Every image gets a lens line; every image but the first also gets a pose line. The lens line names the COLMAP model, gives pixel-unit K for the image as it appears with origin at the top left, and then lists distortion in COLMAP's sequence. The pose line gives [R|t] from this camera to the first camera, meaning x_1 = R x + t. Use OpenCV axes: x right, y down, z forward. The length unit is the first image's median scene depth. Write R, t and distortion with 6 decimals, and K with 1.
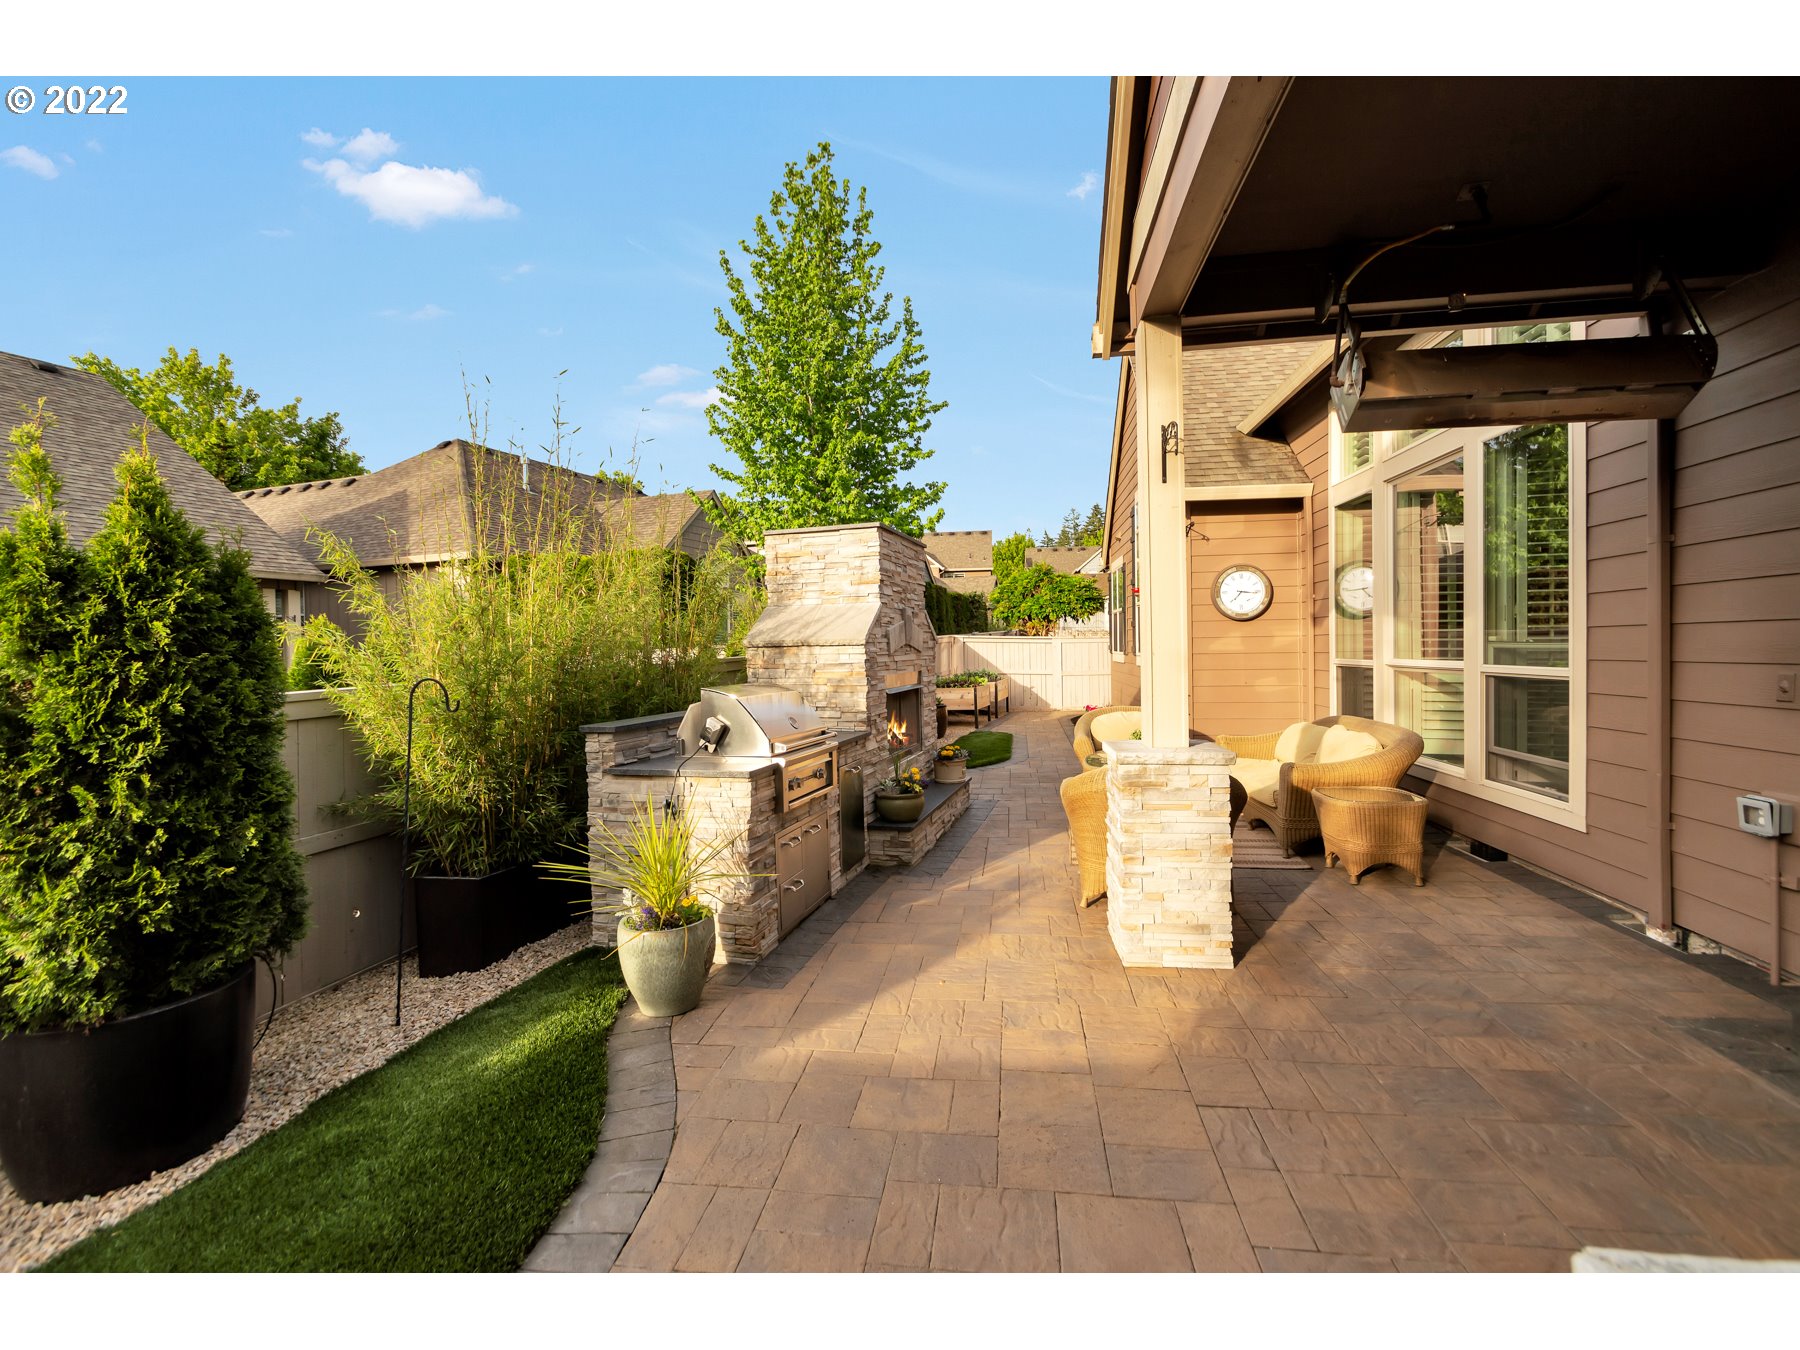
lens RADIAL K [[787.7, 0, 895.2], [0, 787.7, 652.7], [0, 0, 1]] dist [0.001504, 0.000216]
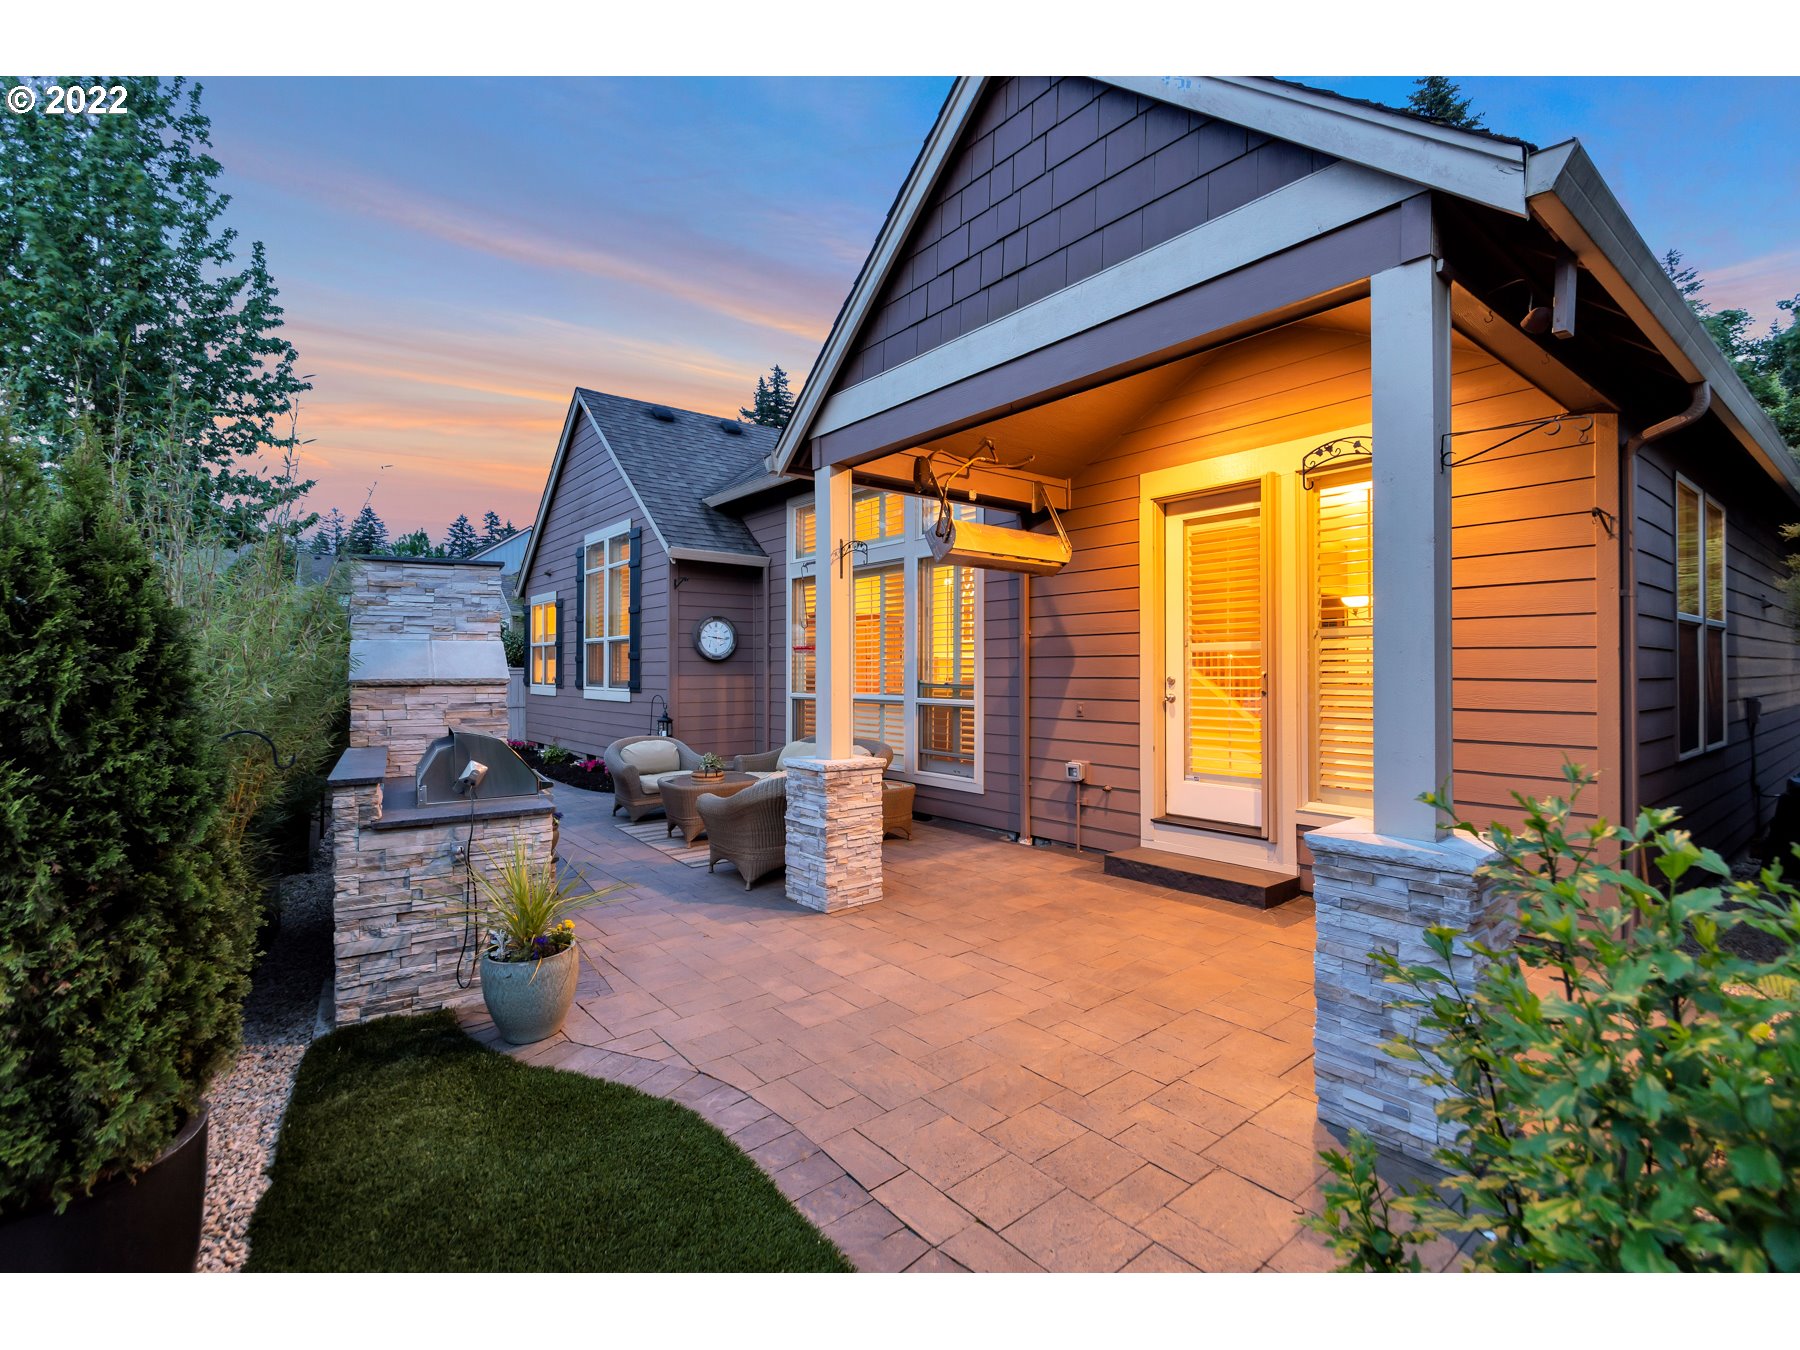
lens RADIAL K [[787.7, 0, 895.2], [0, 787.7, 652.7], [0, 0, 1]] dist [0.001504, 0.000216]
pose [[0.685749, 0.032114, 0.727130, -0.285631], [-0.003417, 0.999157, -0.040906, -0.007301], [-0.727830, 0.025567, 0.685281, -0.034251]]
